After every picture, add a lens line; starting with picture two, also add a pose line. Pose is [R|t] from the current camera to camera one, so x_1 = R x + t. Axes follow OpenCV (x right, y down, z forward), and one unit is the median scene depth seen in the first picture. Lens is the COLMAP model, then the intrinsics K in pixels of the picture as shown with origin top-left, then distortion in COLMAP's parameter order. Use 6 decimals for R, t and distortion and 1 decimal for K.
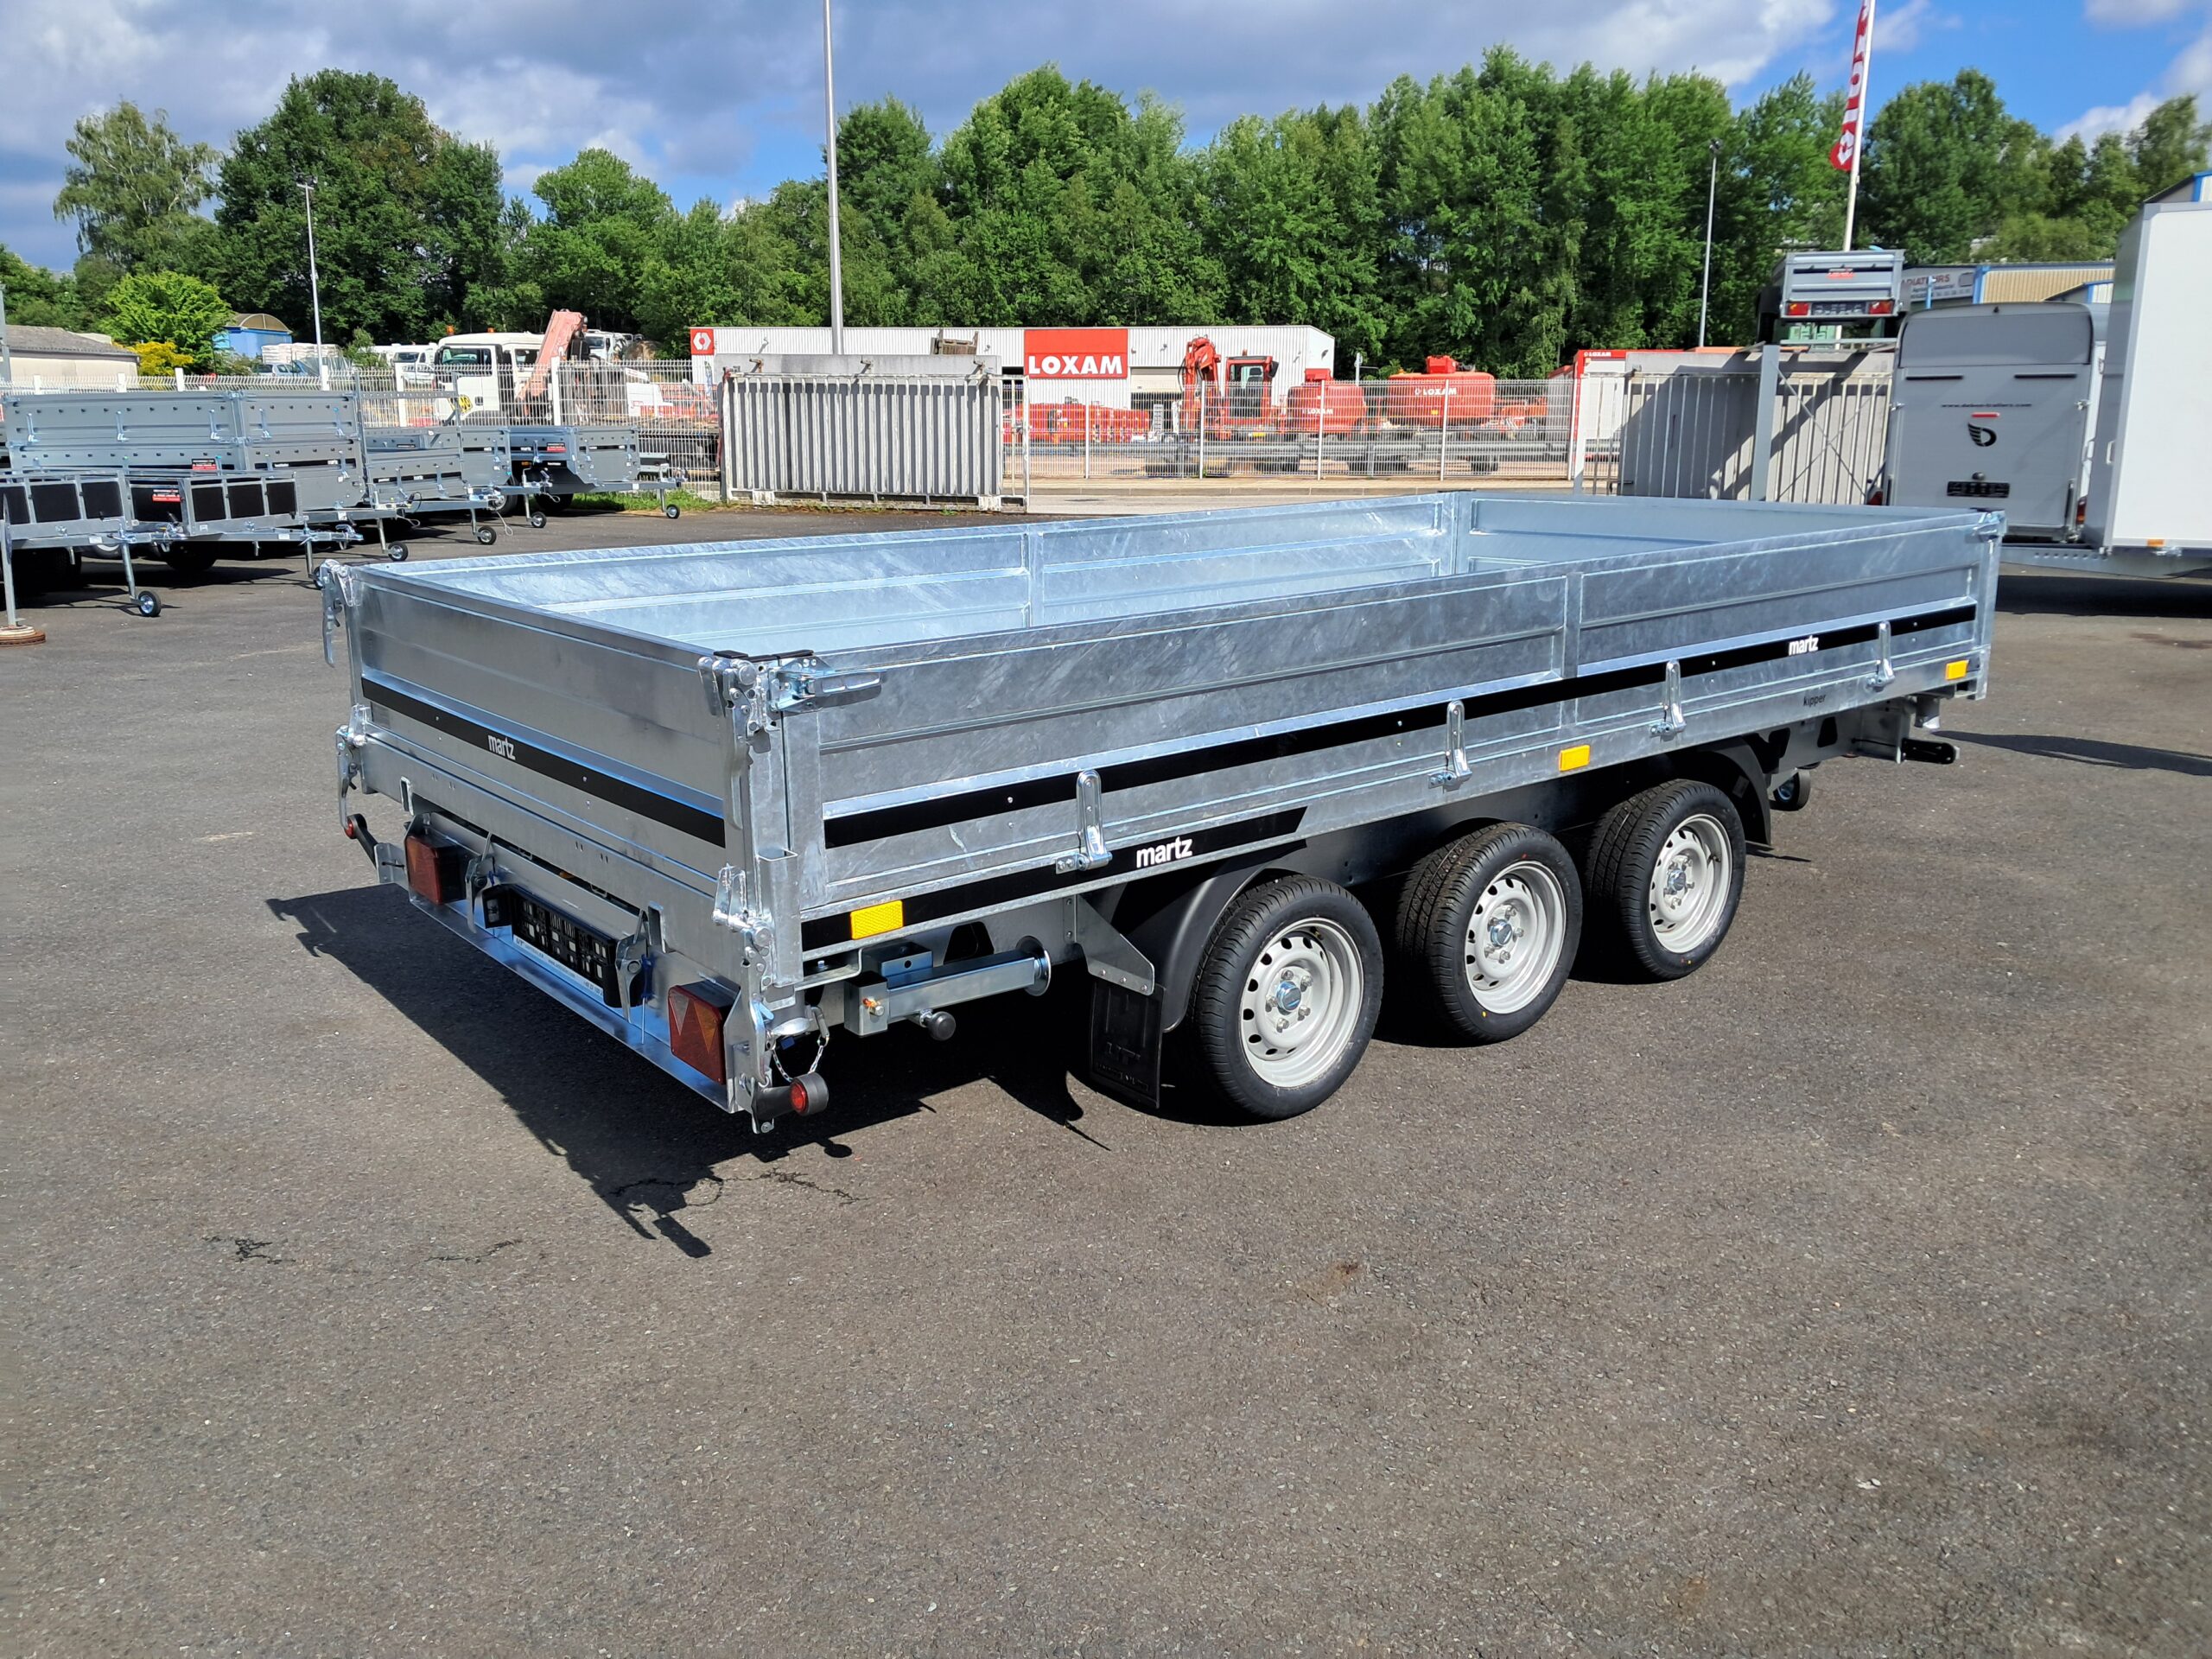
lens RADIAL K [[1724.5, 0, 1101.3], [0, 1724.5, 824.5], [0, 0, 1]] dist [0.022691, -0.021094]
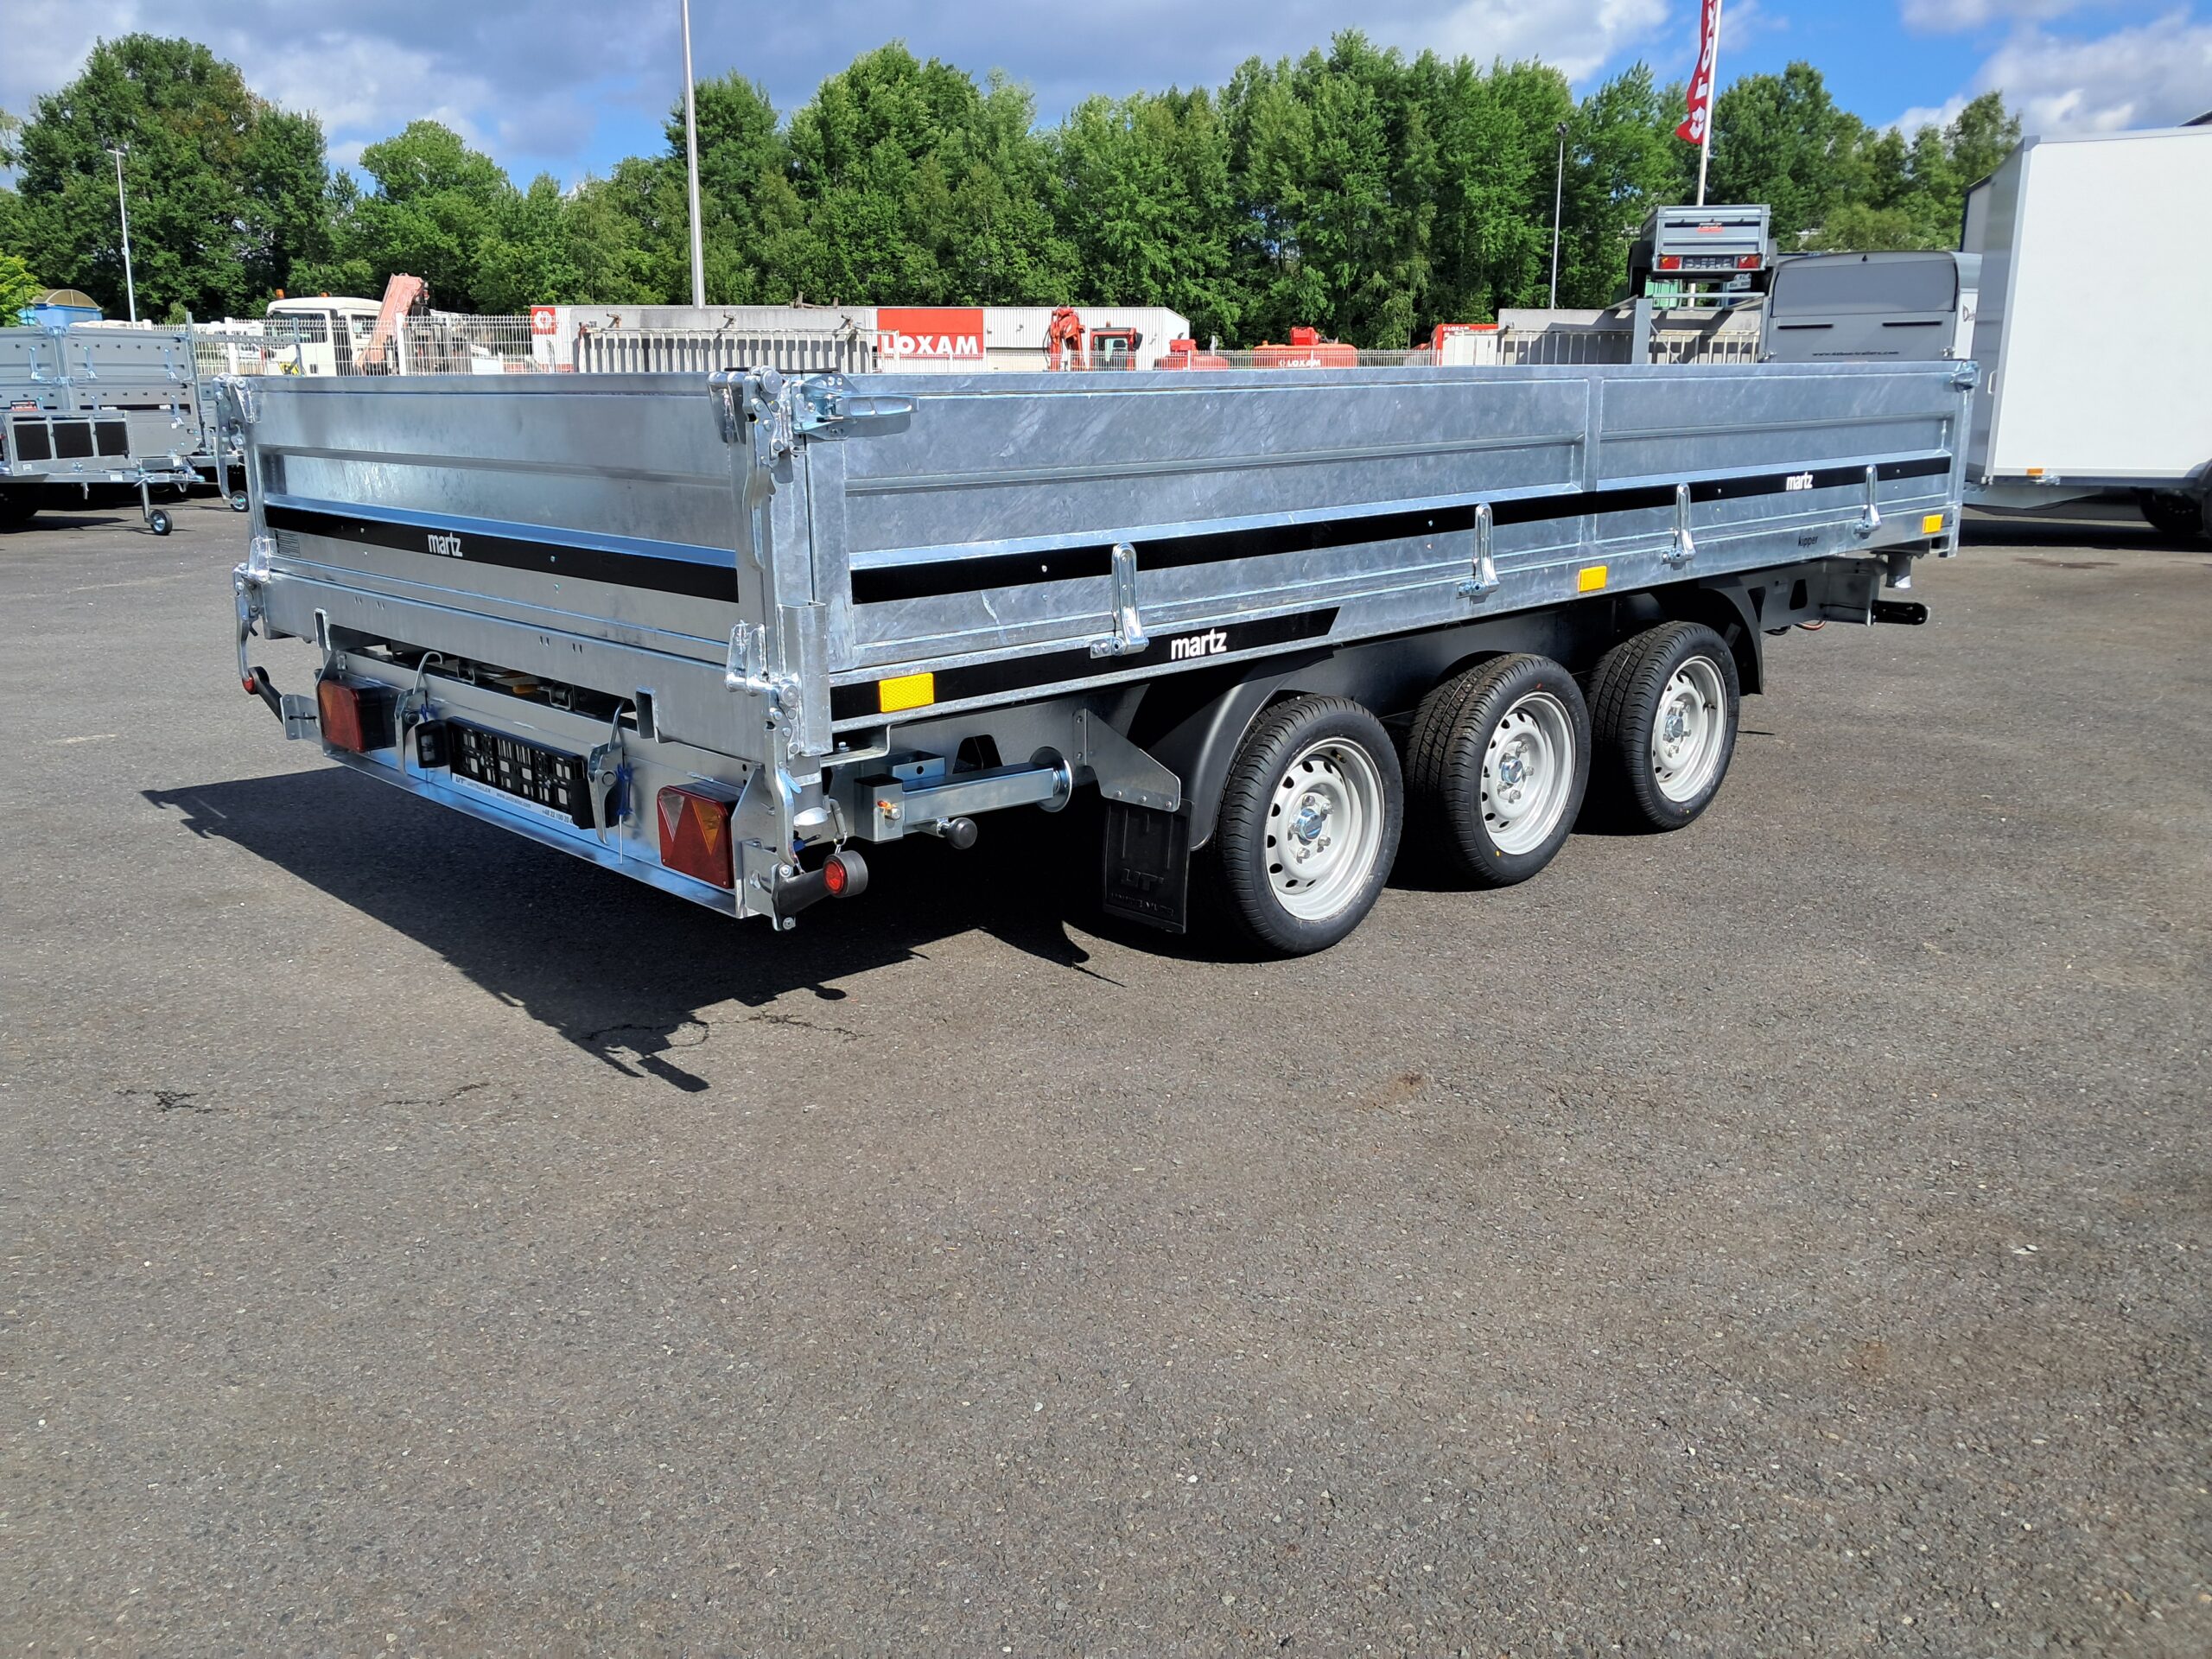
lens RADIAL K [[1729.9, 0, 1106.0], [0, 1729.9, 829.5], [0, 0, 1]] dist [0.012244, -0.009237]
pose [[0.996620, -0.014416, 0.080875, -0.076783], [0.013280, 0.999806, 0.014566, 0.087297], [-0.081070, -0.013443, 0.996618, 0.075553]]
